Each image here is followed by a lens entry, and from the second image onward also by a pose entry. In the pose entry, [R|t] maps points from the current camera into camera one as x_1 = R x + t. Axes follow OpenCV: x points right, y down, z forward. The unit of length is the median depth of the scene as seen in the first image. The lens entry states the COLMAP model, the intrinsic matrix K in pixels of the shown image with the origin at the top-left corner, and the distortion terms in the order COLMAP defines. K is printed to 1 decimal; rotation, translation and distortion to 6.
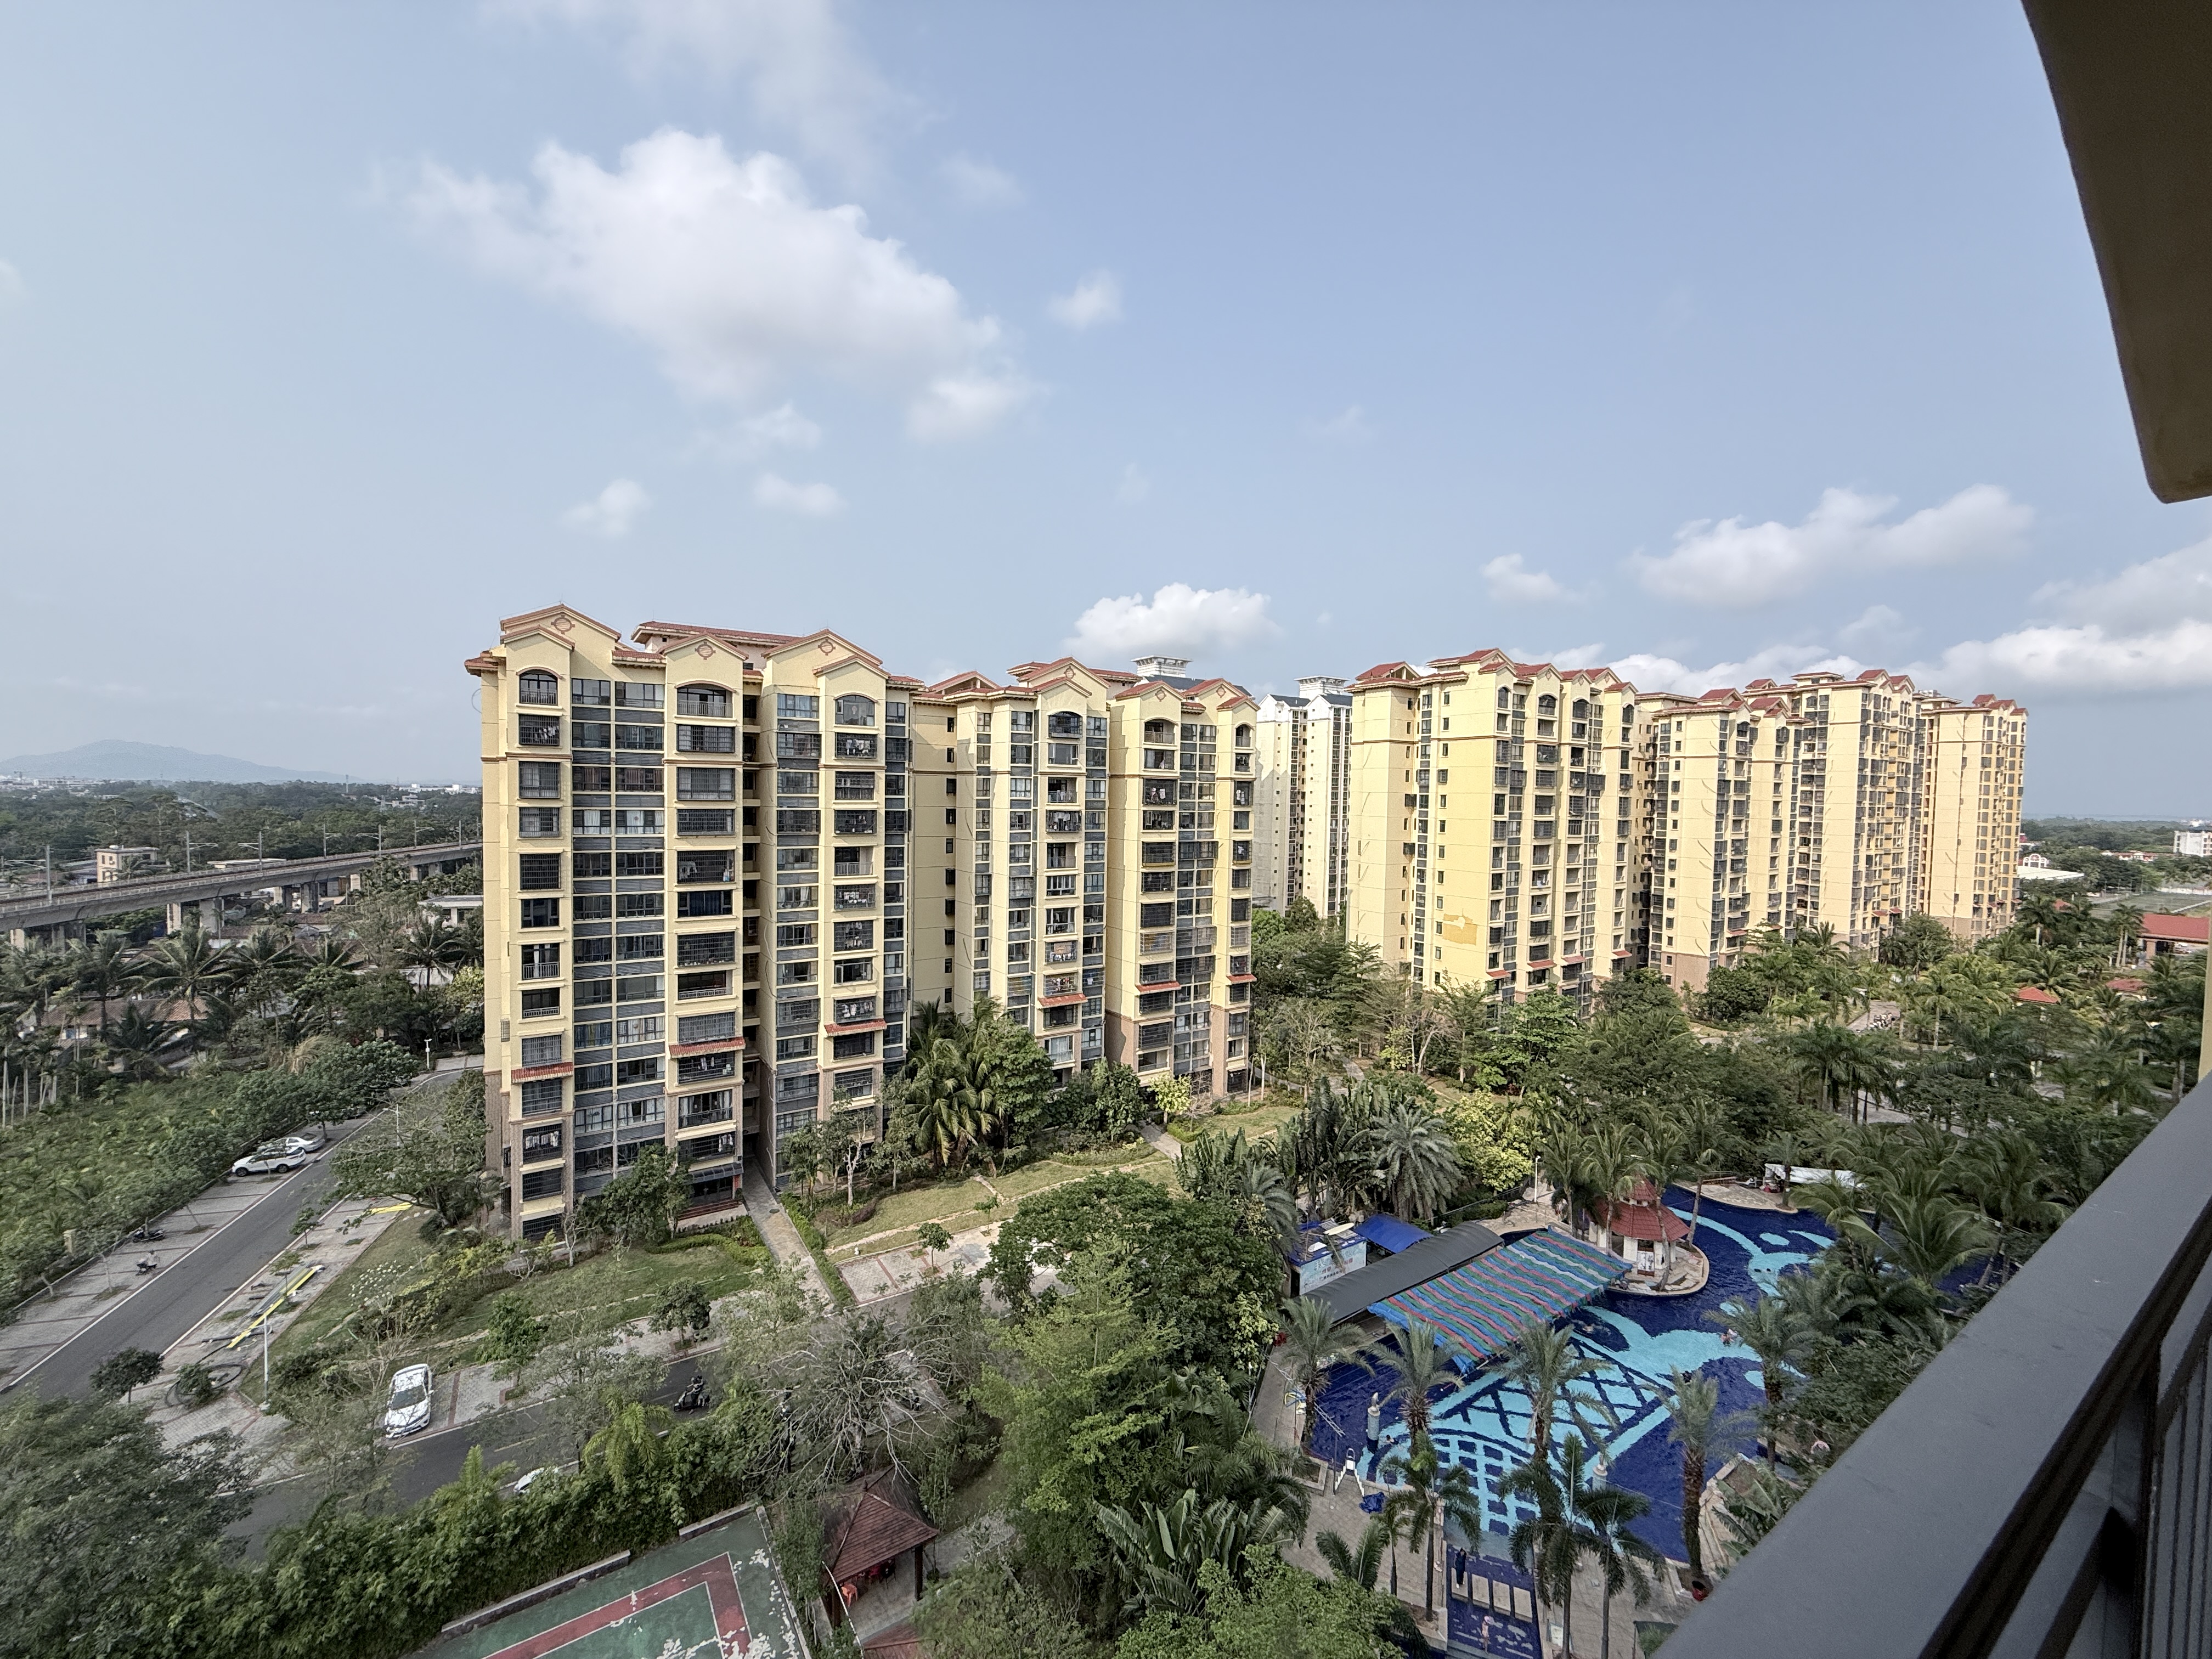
lens RADIAL K [[885.9, 0, 1106.0], [0, 885.9, 829.5], [0, 0, 1]] dist [0.000345, -0.000067]
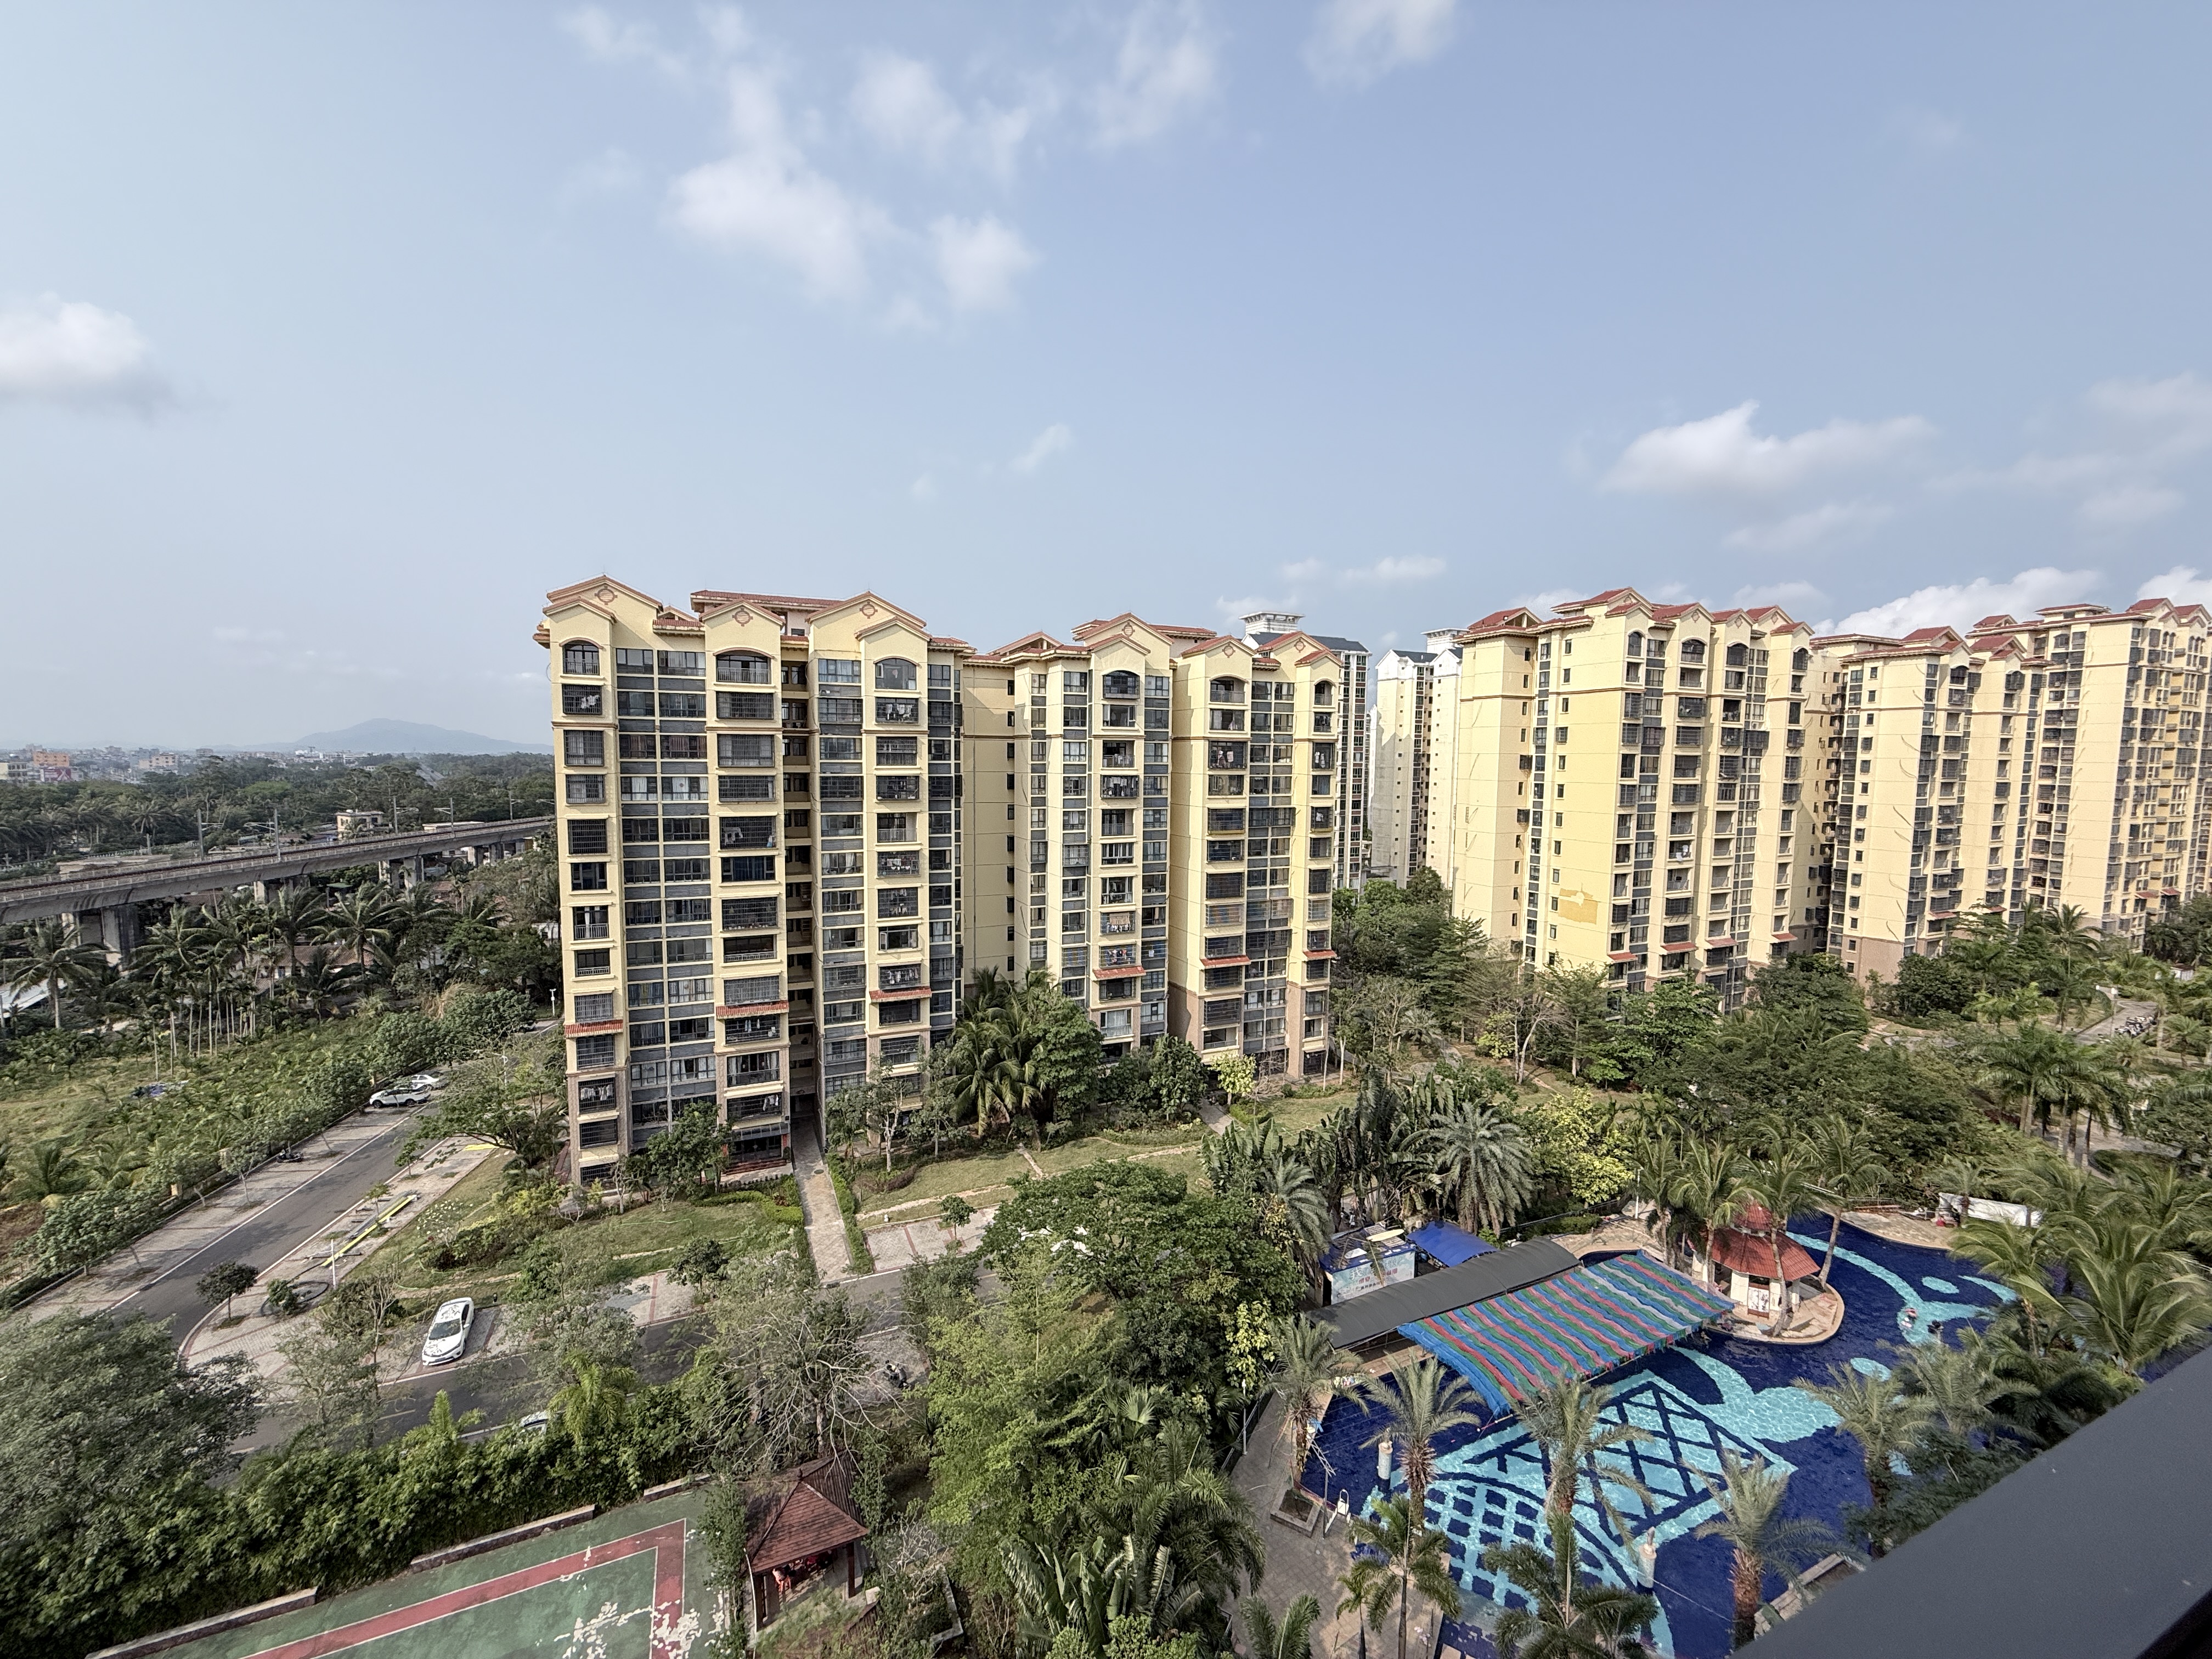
lens RADIAL K [[885.9, 0, 1106.0], [0, 885.9, 829.5], [0, 0, 1]] dist [0.000345, -0.000067]
pose [[0.986972, 0.004975, -0.160814, 0.091593], [0.001335, 0.999234, 0.039106, -0.000431], [0.160886, -0.038811, 0.986210, 0.054724]]
